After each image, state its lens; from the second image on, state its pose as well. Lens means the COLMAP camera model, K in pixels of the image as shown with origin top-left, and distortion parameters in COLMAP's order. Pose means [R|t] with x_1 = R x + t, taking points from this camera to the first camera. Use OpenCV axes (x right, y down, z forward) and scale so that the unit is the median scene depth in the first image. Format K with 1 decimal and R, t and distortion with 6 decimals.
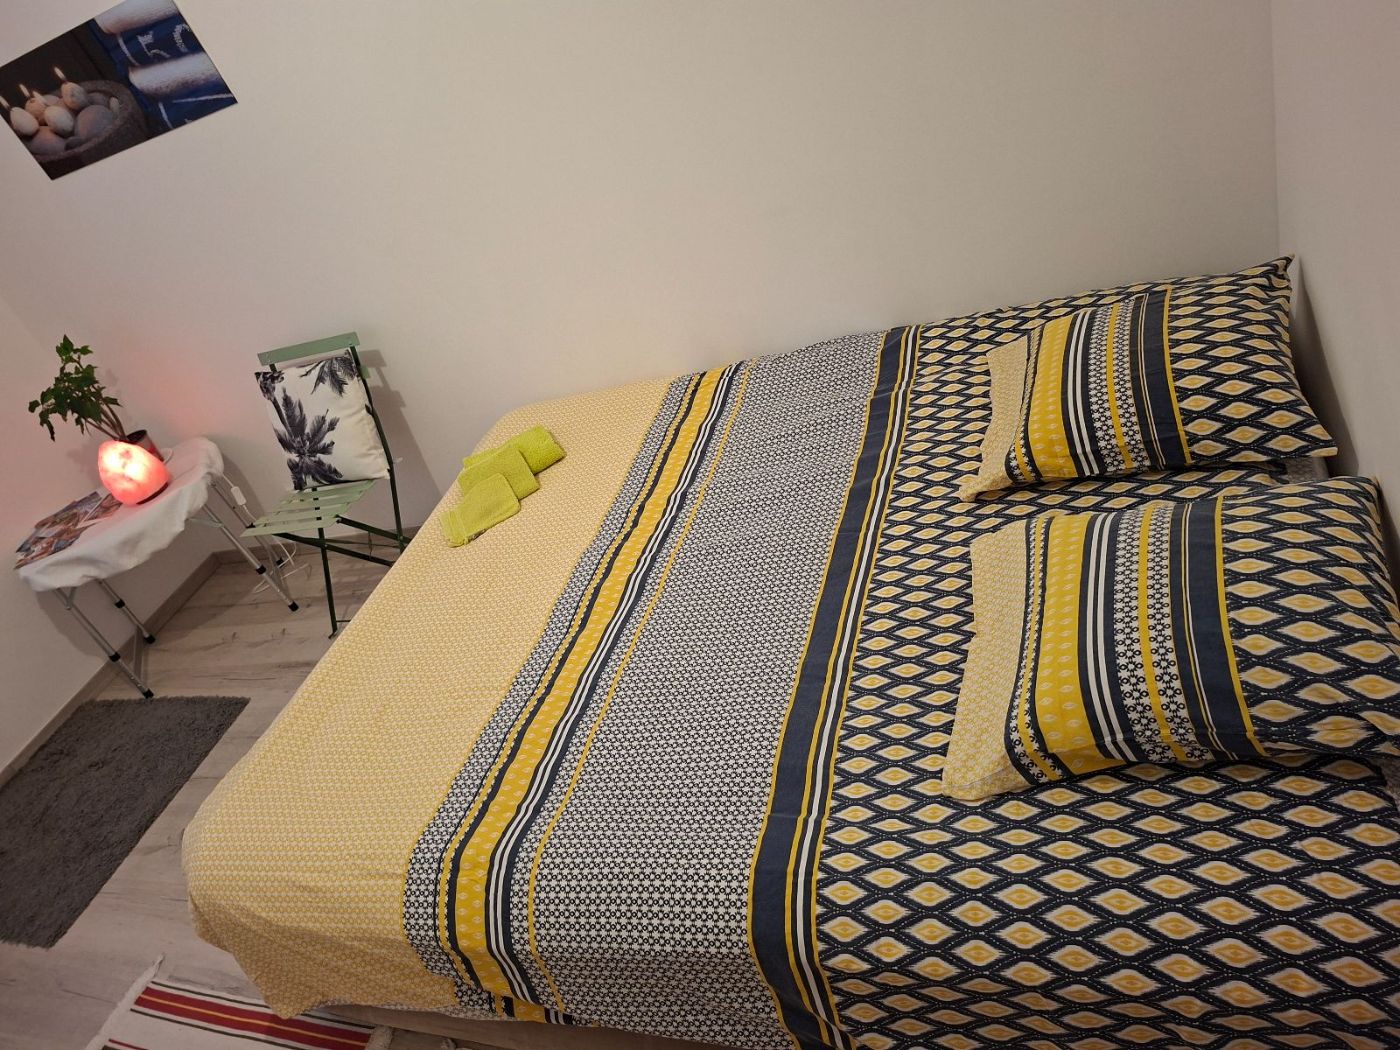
lens RADIAL K [[961.5, 0, 700.0], [0, 961.5, 525.0], [0, 0, 1]] dist [0.111216, -0.143683]
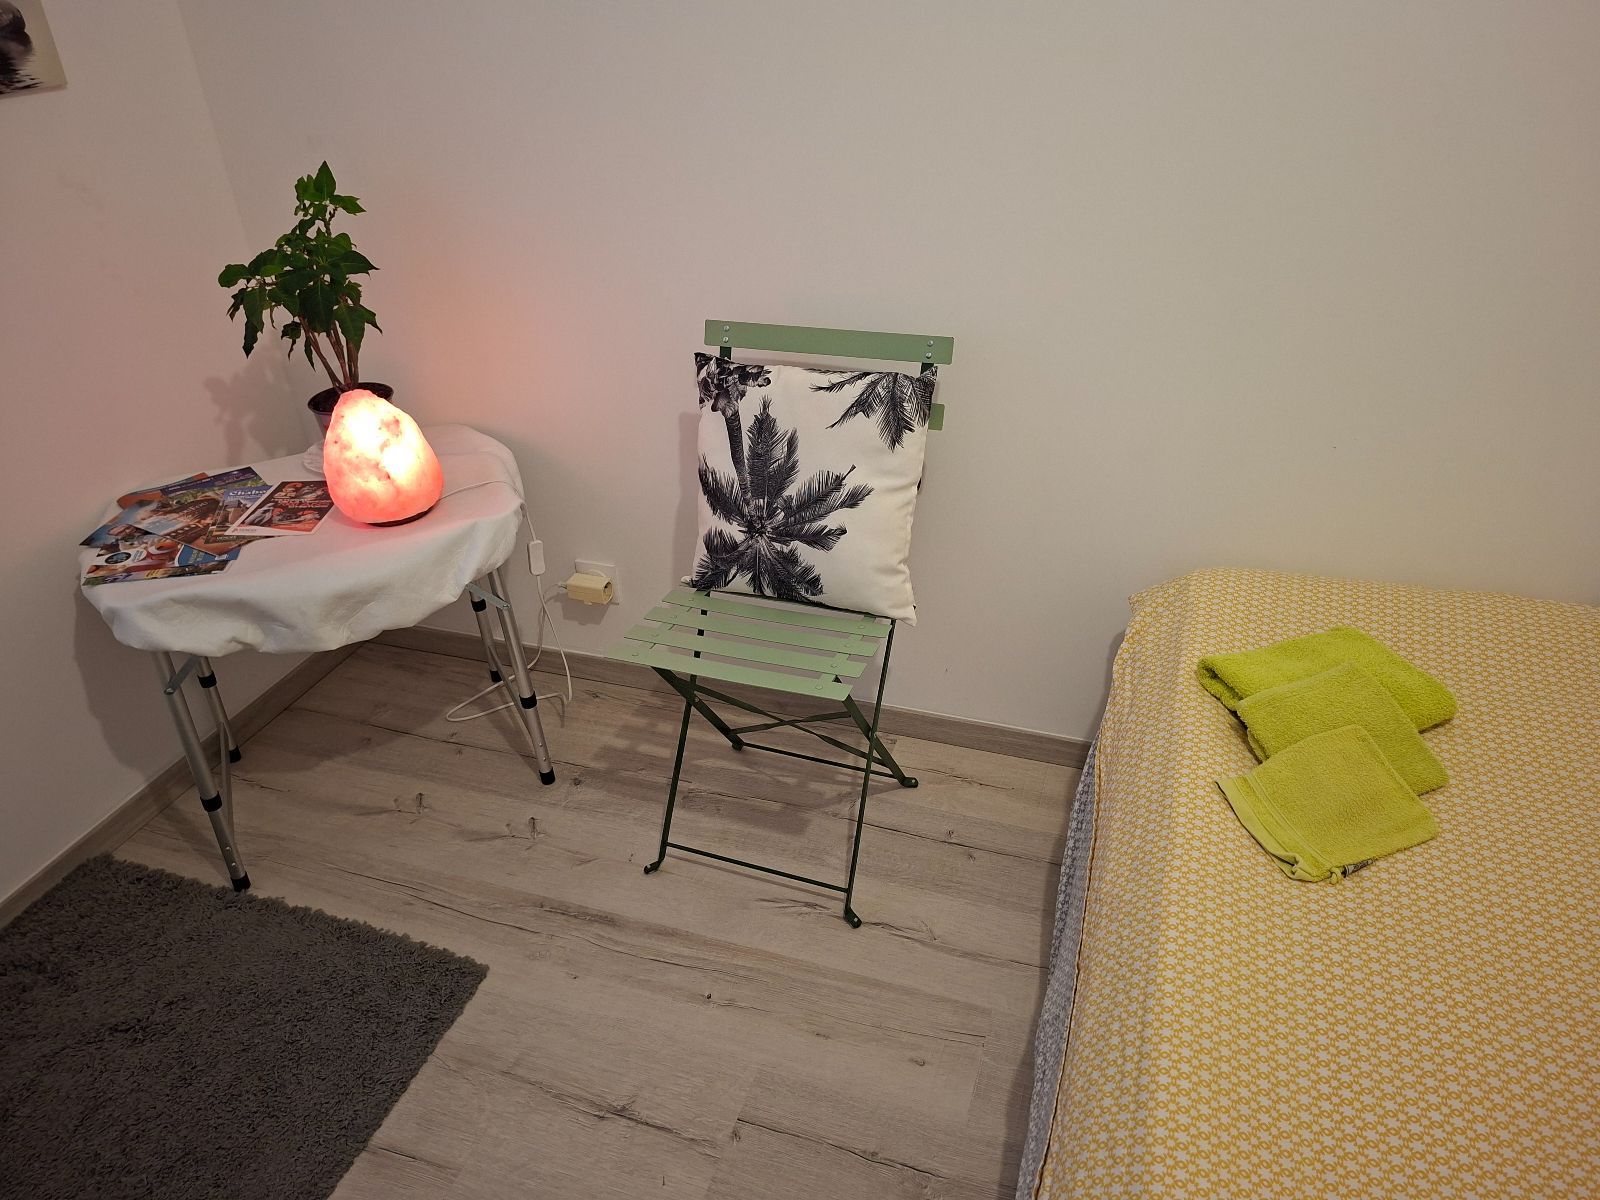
lens RADIAL K [[1098.9, 0, 800.0], [0, 1098.9, 600.0], [0, 0, 1]] dist [0.111216, -0.143683]
pose [[0.951115, 0.280336, 0.129582, -0.442808], [-0.271082, 0.958830, -0.084610, 0.004751], [-0.147966, 0.045346, 0.987952, 0.419451]]
